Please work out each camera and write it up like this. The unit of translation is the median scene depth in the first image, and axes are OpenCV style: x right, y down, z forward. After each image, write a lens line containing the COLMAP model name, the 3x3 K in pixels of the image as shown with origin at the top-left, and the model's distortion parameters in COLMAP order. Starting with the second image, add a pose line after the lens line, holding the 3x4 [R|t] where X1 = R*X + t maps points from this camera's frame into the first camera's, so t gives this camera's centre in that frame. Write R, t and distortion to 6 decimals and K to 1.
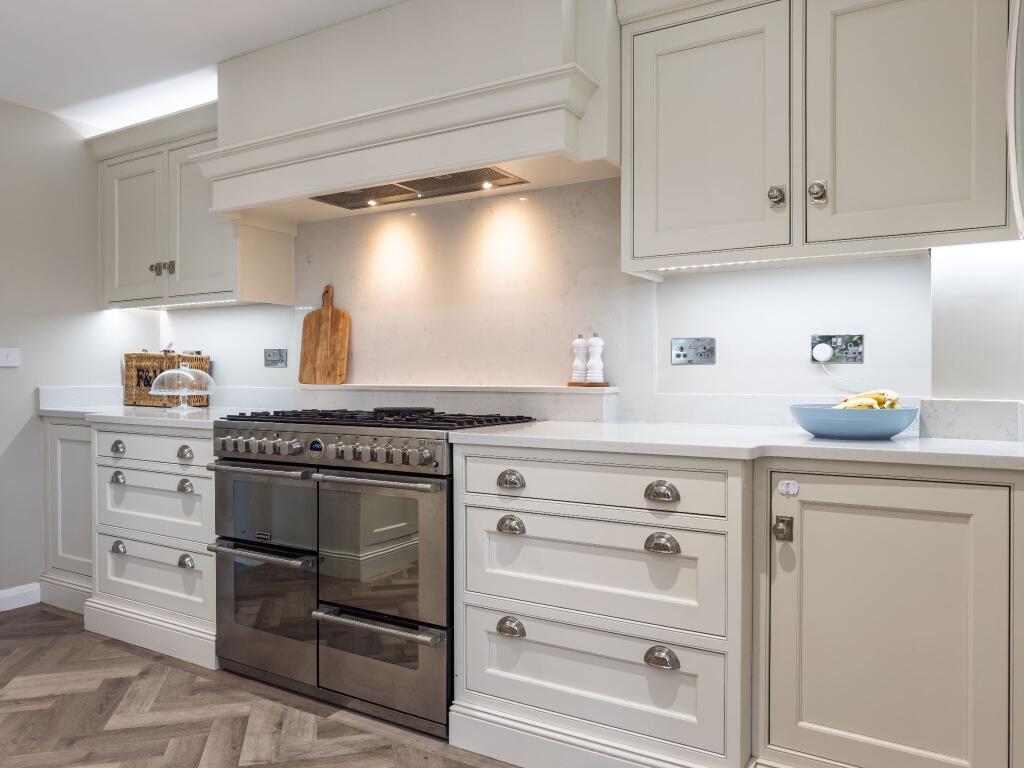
lens RADIAL K [[749.0, 0, 513.8], [0, 749.0, 383.1], [0, 0, 1]] dist [-0.008085, -0.001921]
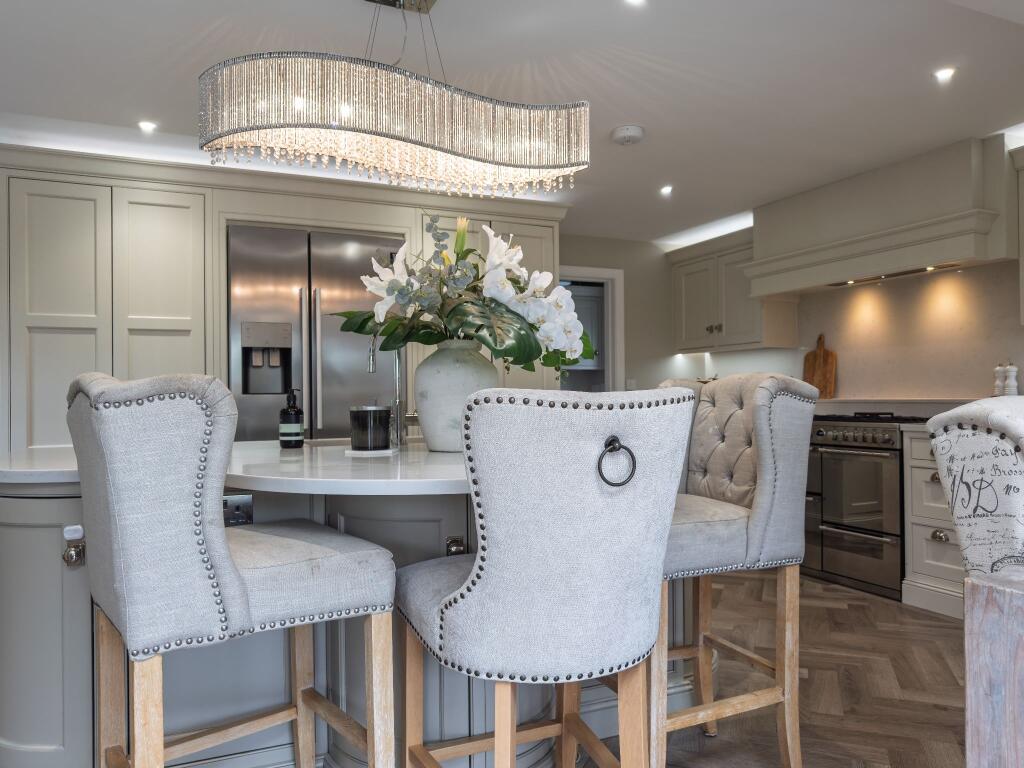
lens RADIAL K [[749.0, 0, 541.9], [0, 749.0, 399.8], [0, 0, 1]] dist [-0.008085, -0.001921]
pose [[0.840811, -0.009294, -0.541249, 0.147254], [0.009114, 0.999954, -0.003011, 0.003727], [0.541252, -0.002402, 0.840857, -0.881028]]
